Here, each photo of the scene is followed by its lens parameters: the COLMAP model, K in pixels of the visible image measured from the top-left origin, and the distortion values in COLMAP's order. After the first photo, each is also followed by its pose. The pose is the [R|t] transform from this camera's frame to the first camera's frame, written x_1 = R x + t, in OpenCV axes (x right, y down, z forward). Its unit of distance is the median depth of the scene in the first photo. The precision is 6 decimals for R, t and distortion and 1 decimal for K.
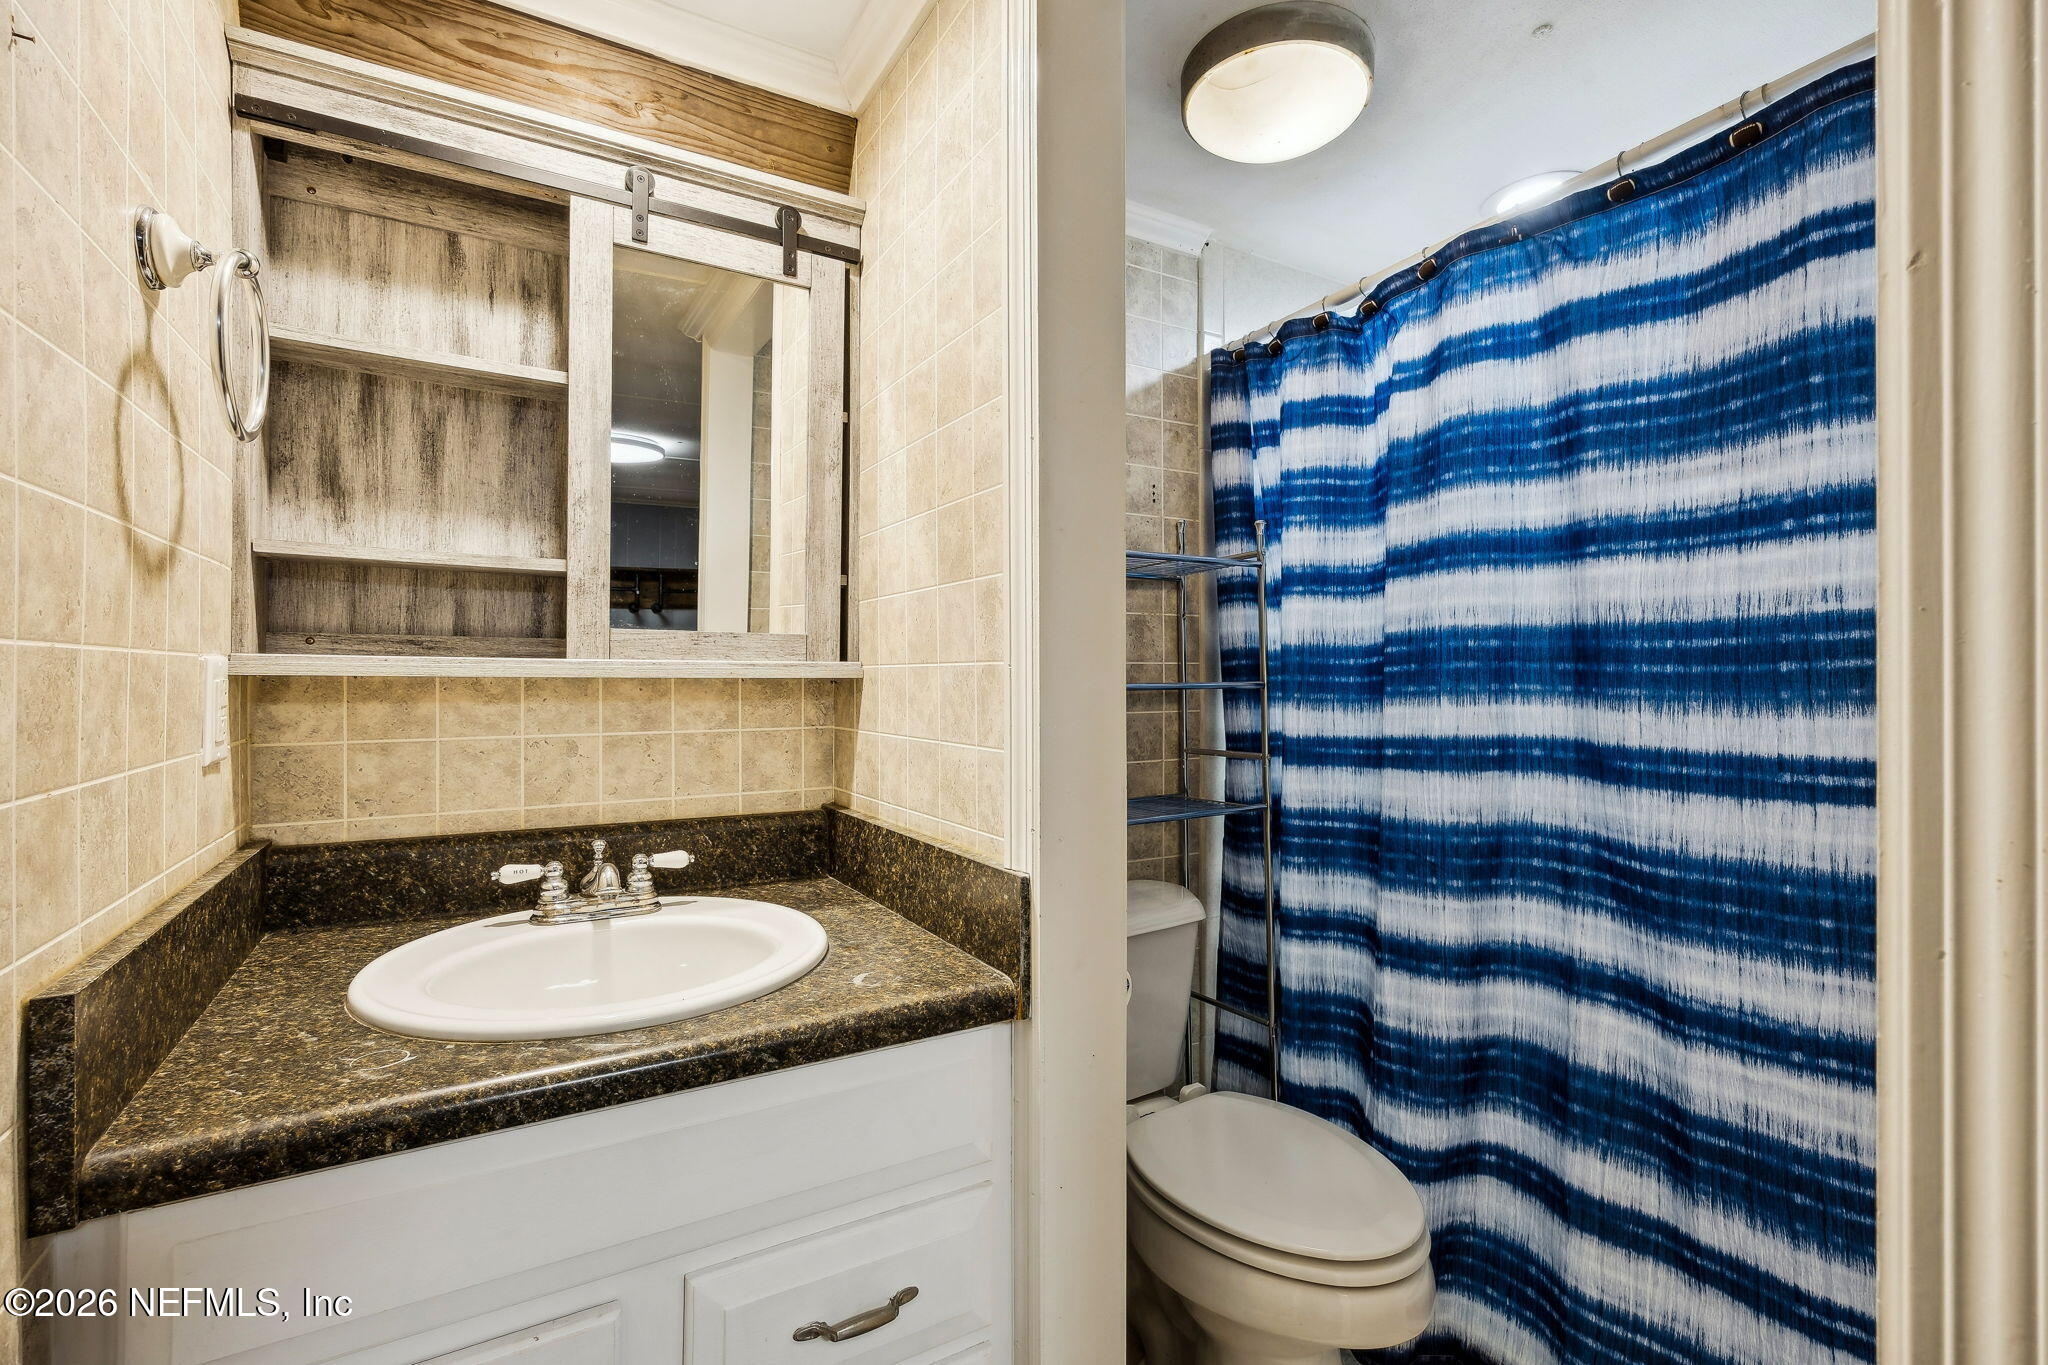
lens RADIAL K [[888.7, 0, 1036.1], [0, 888.7, 675.9], [0, 0, 1]] dist [-0.011519, 0.000383]
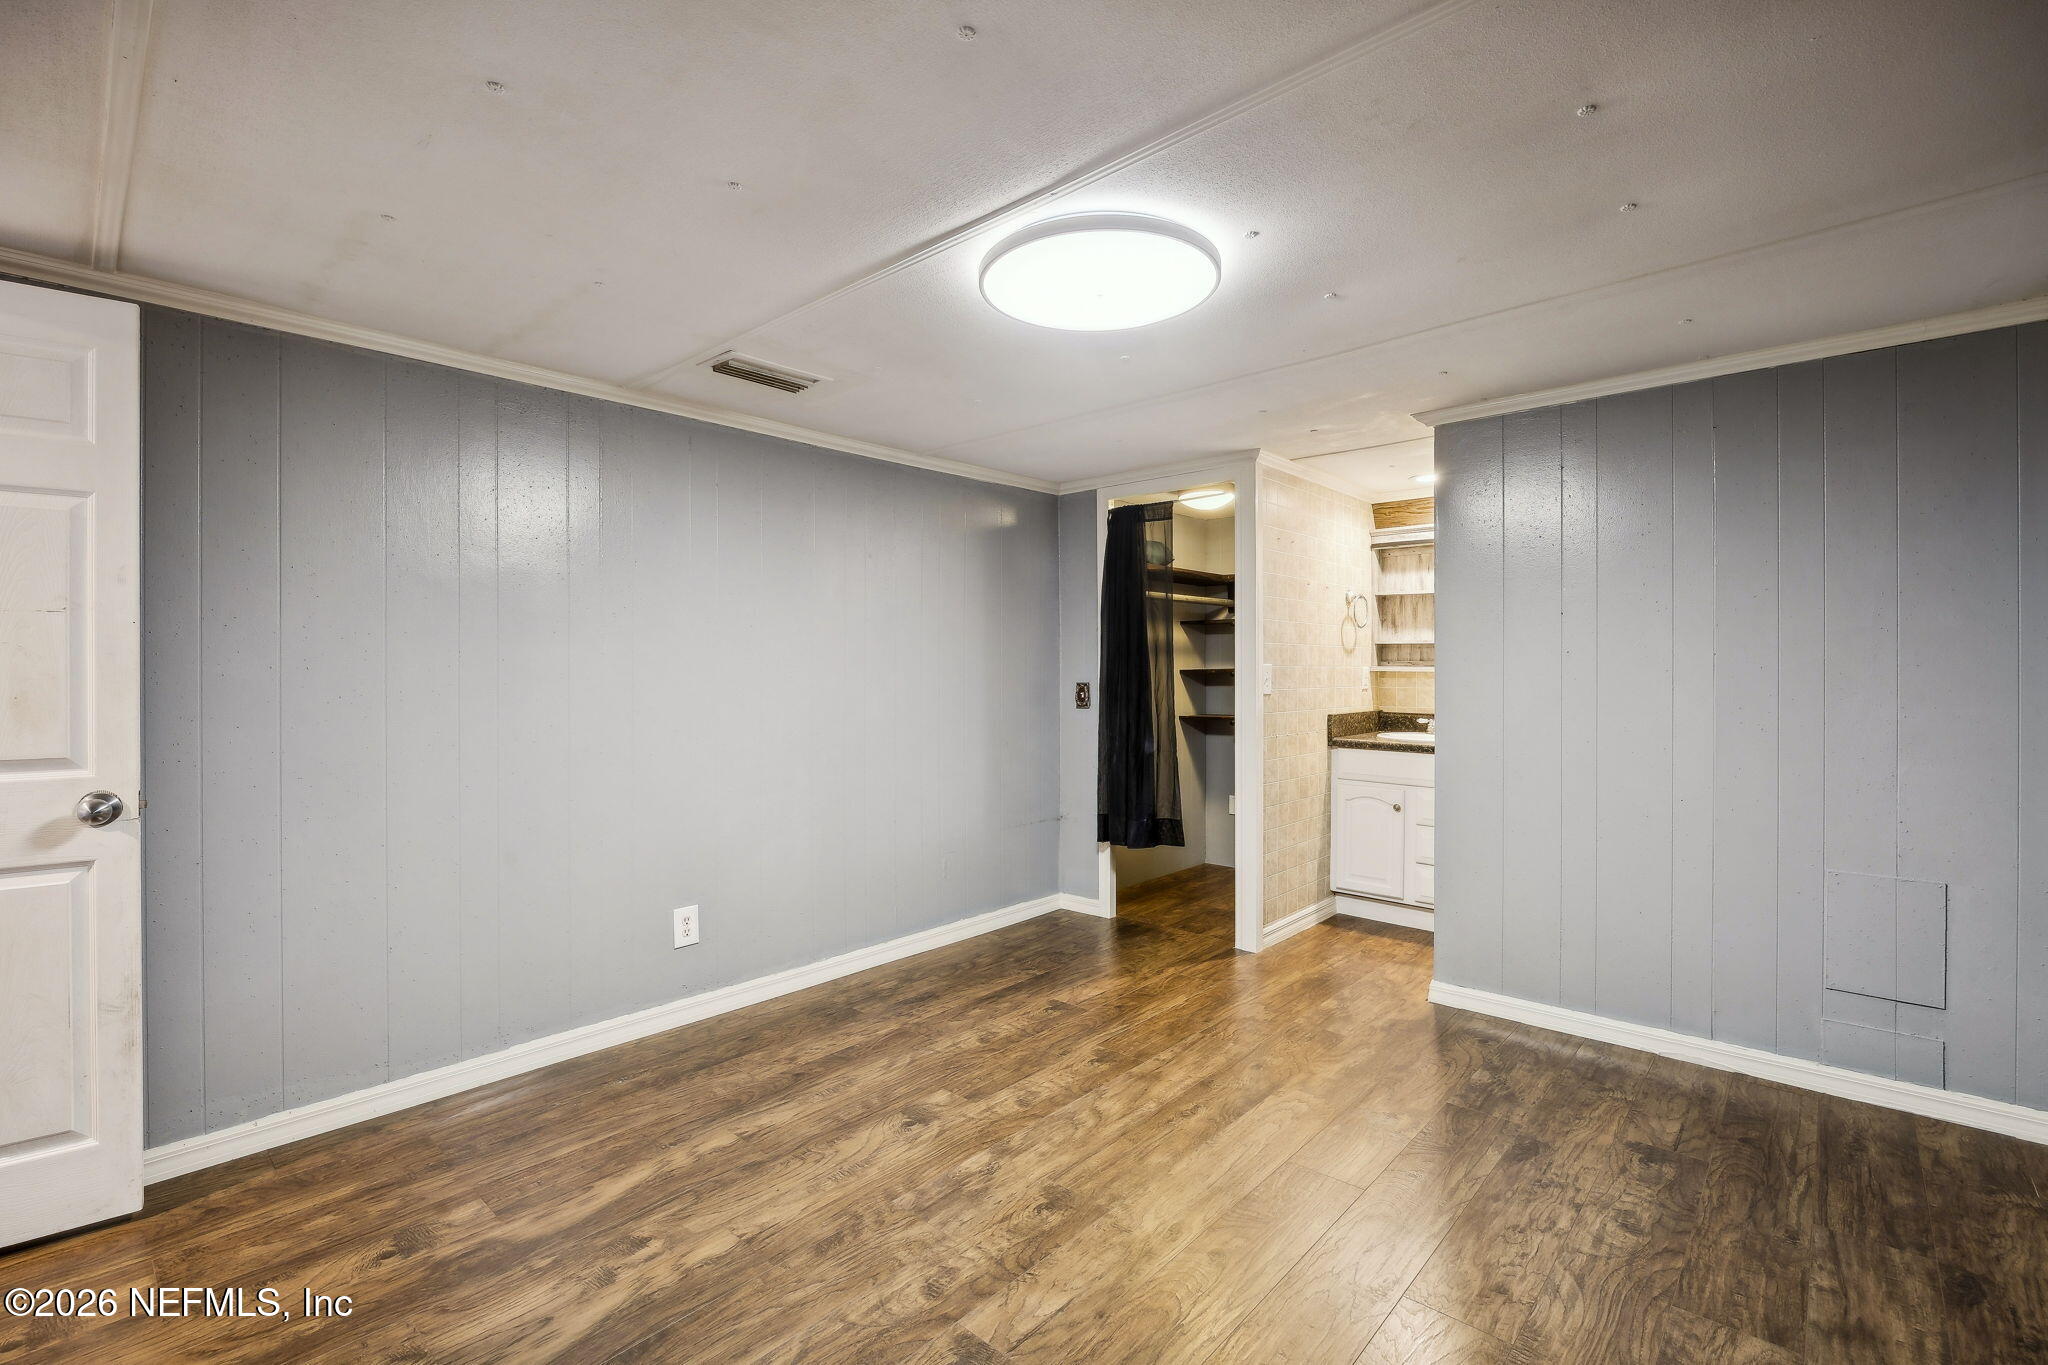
lens RADIAL K [[888.7, 0, 1029.7], [0, 888.7, 674.7], [0, 0, 1]] dist [-0.011519, 0.000383]
pose [[0.278885, 0.005852, -0.960307, 2.486058], [-0.004748, 0.999978, 0.004715, 0.003318], [0.960313, 0.003245, 0.278906, -1.639383]]
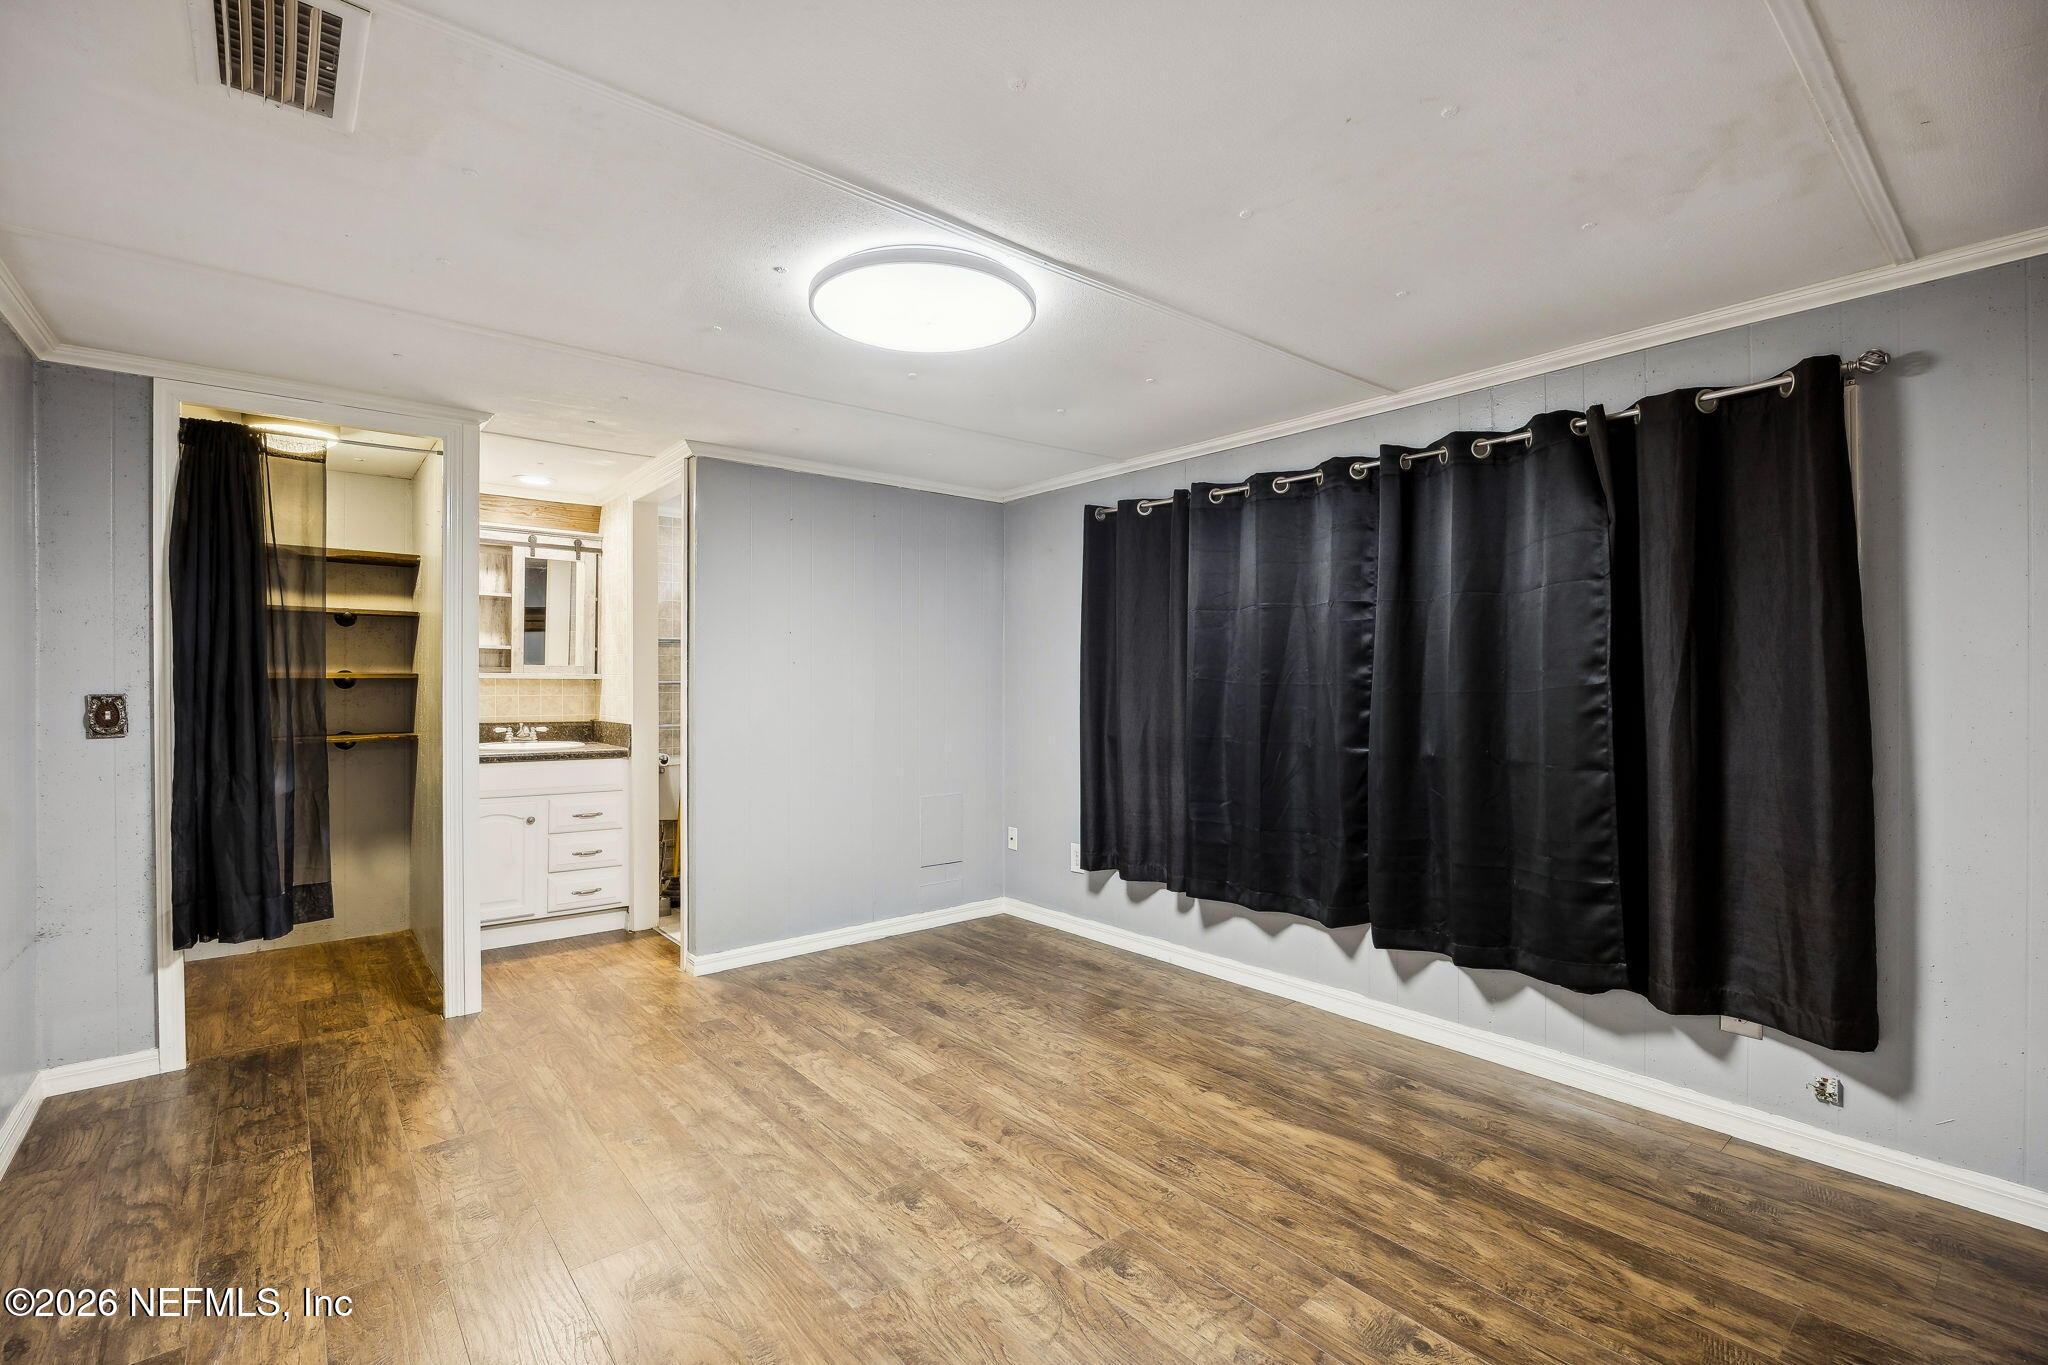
lens RADIAL K [[888.7, 0, 1011.2], [0, 888.7, 684.3], [0, 0, 1]] dist [-0.011519, 0.000383]
pose [[0.993026, 0.001957, 0.117879, 1.032389], [-0.001758, 0.999997, -0.001797, 0.027164], [-0.117883, 0.001577, 0.993026, -2.728163]]
